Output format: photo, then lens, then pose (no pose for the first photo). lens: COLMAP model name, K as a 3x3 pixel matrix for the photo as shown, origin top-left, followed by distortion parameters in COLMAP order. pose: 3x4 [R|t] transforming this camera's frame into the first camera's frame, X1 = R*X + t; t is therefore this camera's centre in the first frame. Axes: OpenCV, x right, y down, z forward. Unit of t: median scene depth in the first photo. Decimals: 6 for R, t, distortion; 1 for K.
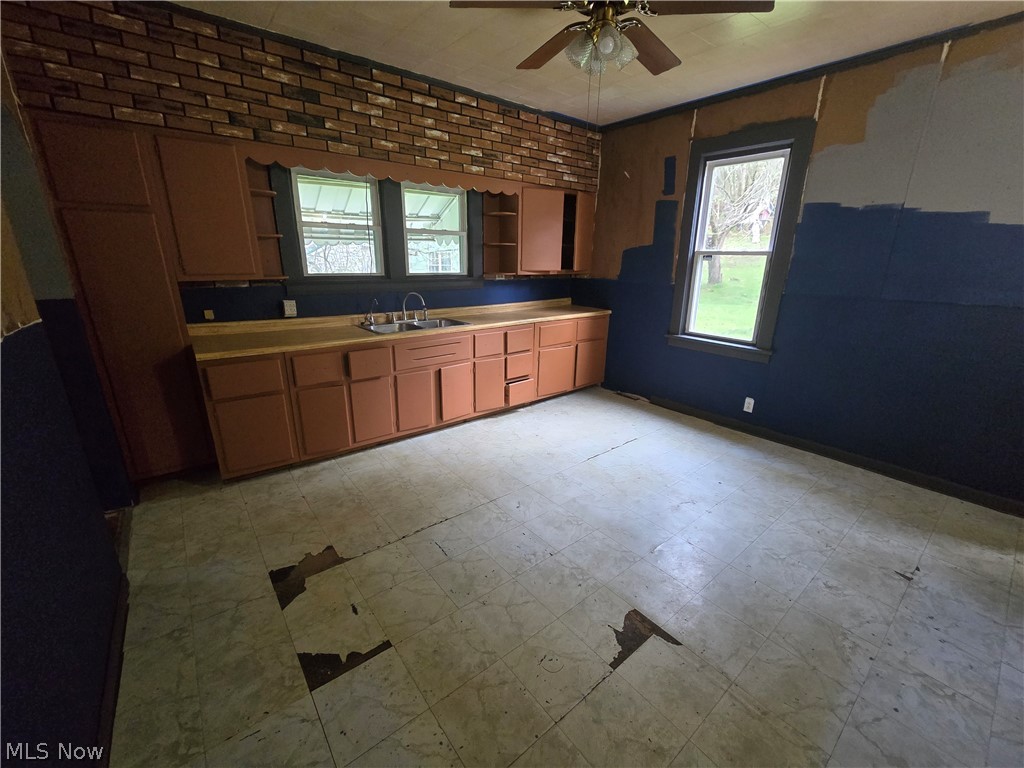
lens RADIAL K [[418.6, 0, 518.1], [0, 418.6, 383.7], [0, 0, 1]] dist [-0.006540, 0.001453]
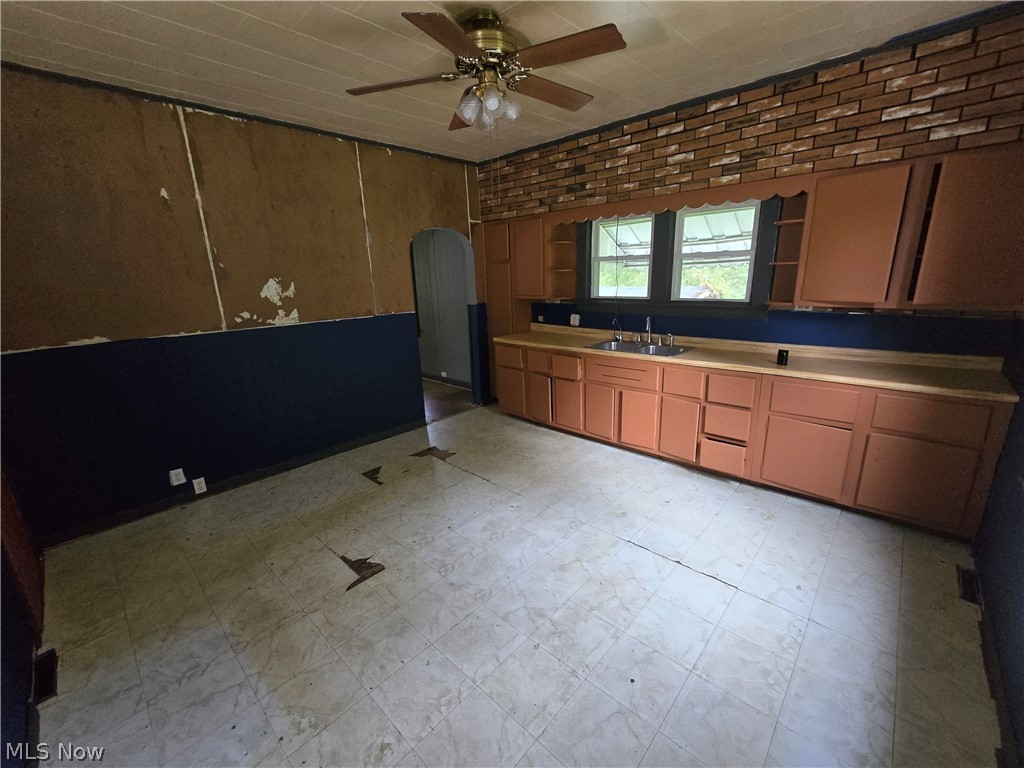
lens RADIAL K [[418.6, 0, 519.2], [0, 418.6, 383.8], [0, 0, 1]] dist [-0.006540, 0.001453]
pose [[0.149170, 0.236641, -0.960078, 0.843945], [-0.256664, 0.946928, 0.193521, -0.204967], [0.954920, 0.217550, 0.201990, 0.595095]]
